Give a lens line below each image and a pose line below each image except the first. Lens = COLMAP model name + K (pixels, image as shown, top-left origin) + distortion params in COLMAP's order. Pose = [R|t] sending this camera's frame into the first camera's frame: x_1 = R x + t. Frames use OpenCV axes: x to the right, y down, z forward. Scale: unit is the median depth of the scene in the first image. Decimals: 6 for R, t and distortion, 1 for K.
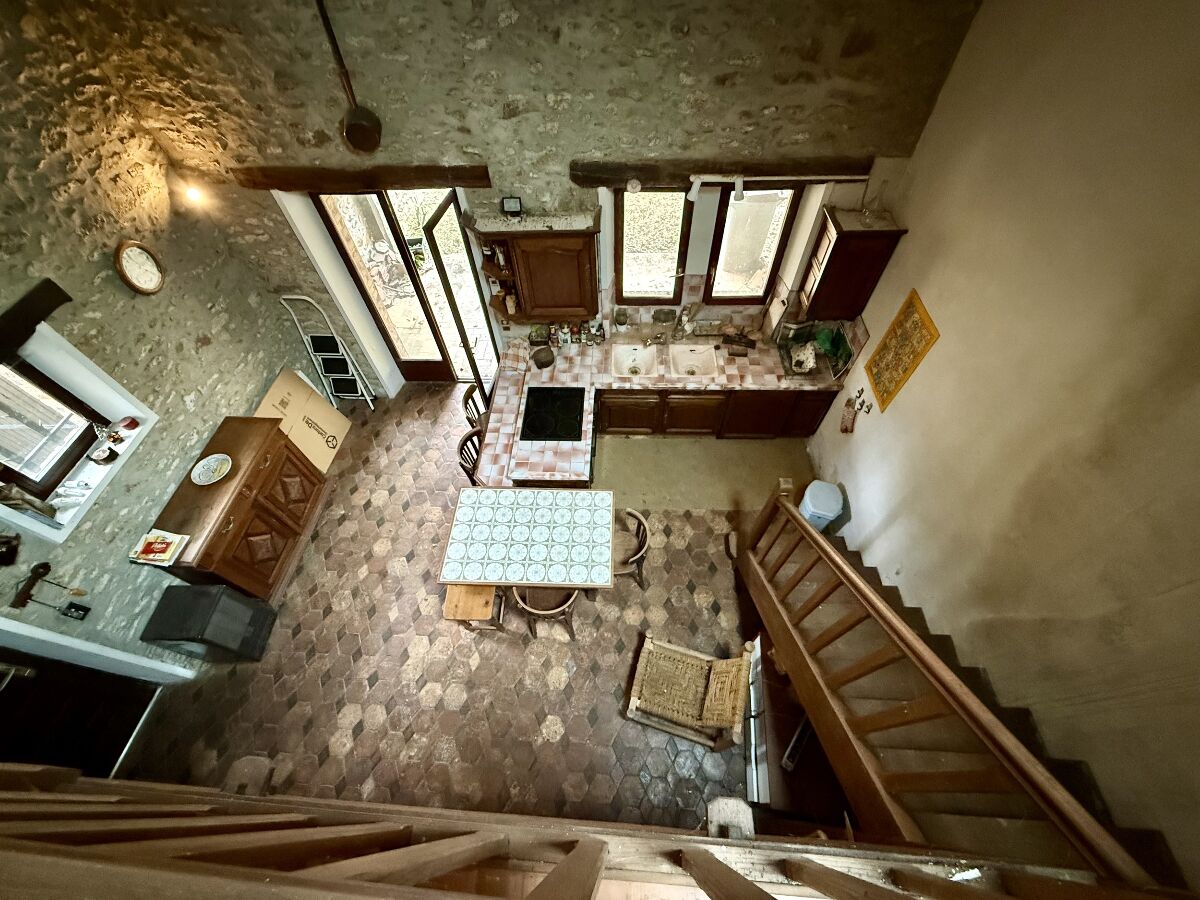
lens RADIAL K [[475.3, 0, 596.9], [0, 475.3, 448.2], [0, 0, 1]] dist [0.001093, -0.000516]
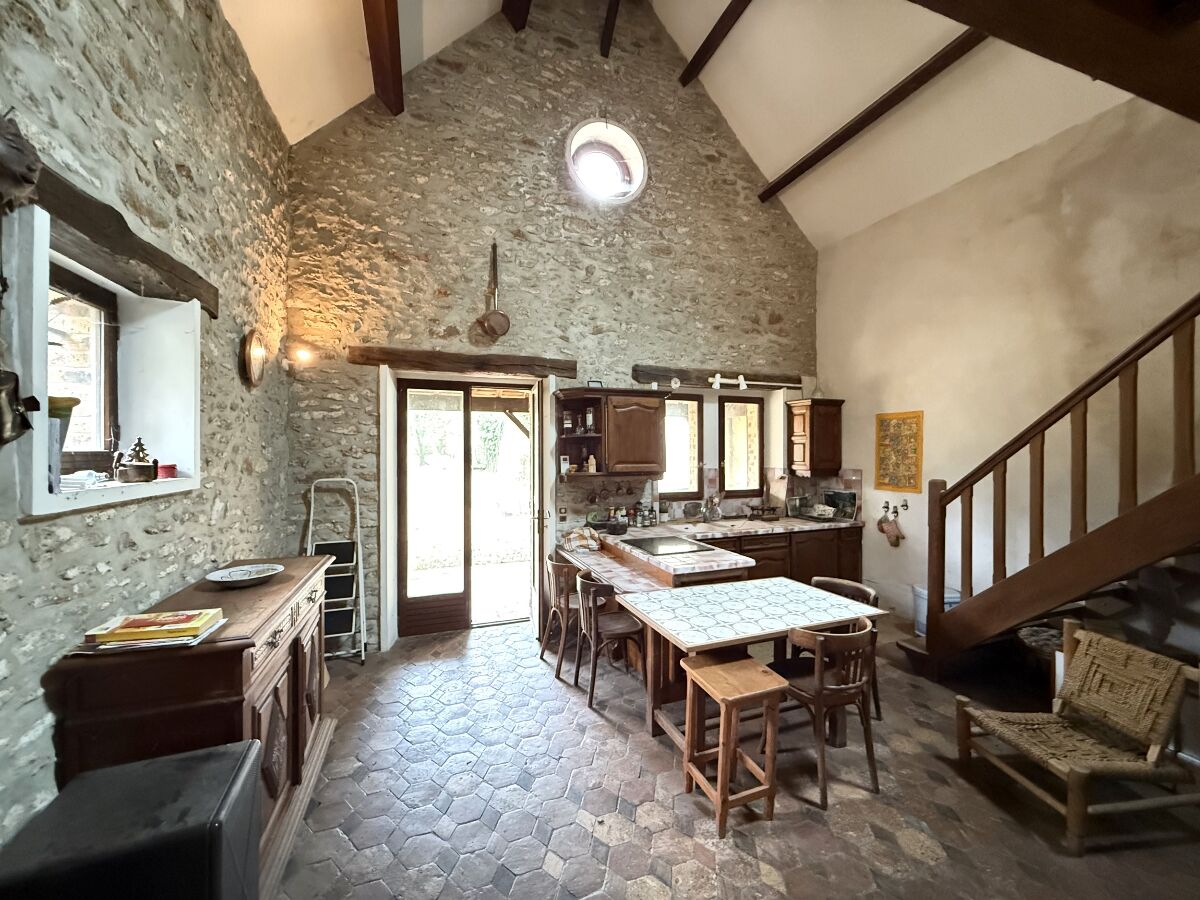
lens RADIAL K [[475.3, 0, 597.7], [0, 475.3, 451.3], [0, 0, 1]] dist [0.001093, -0.000516]
pose [[0.919066, 0.030015, 0.392959, -0.698529], [0.302489, 0.585417, -0.752188, 0.568092], [-0.252622, 0.810176, 0.528958, 0.497368]]
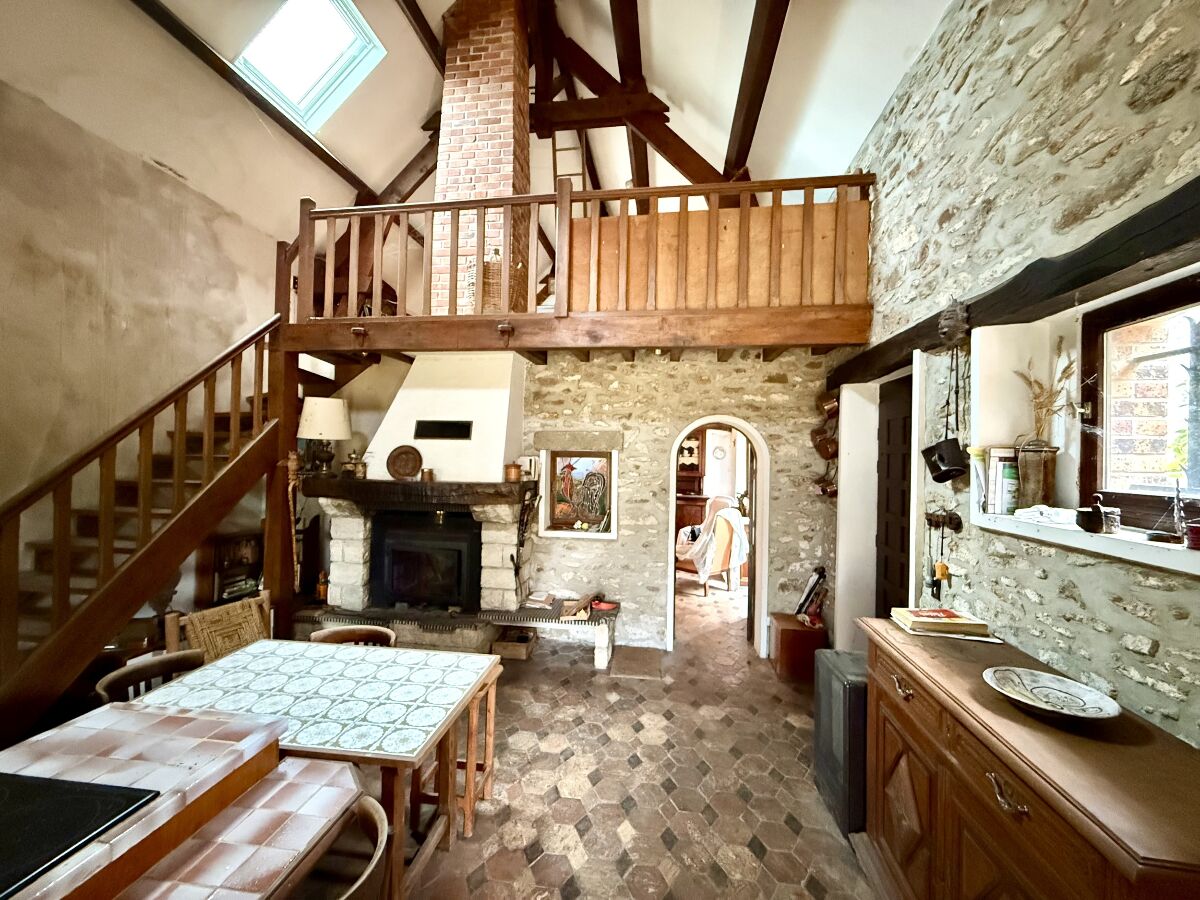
lens RADIAL K [[475.3, 0, 599.3], [0, 475.3, 452.5], [0, 0, 1]] dist [0.001093, -0.000516]
pose [[-0.996463, 0.014011, 0.082853, -0.536919], [0.075182, 0.589051, 0.804591, -0.413934], [-0.037531, 0.807975, -0.588021, 1.163219]]
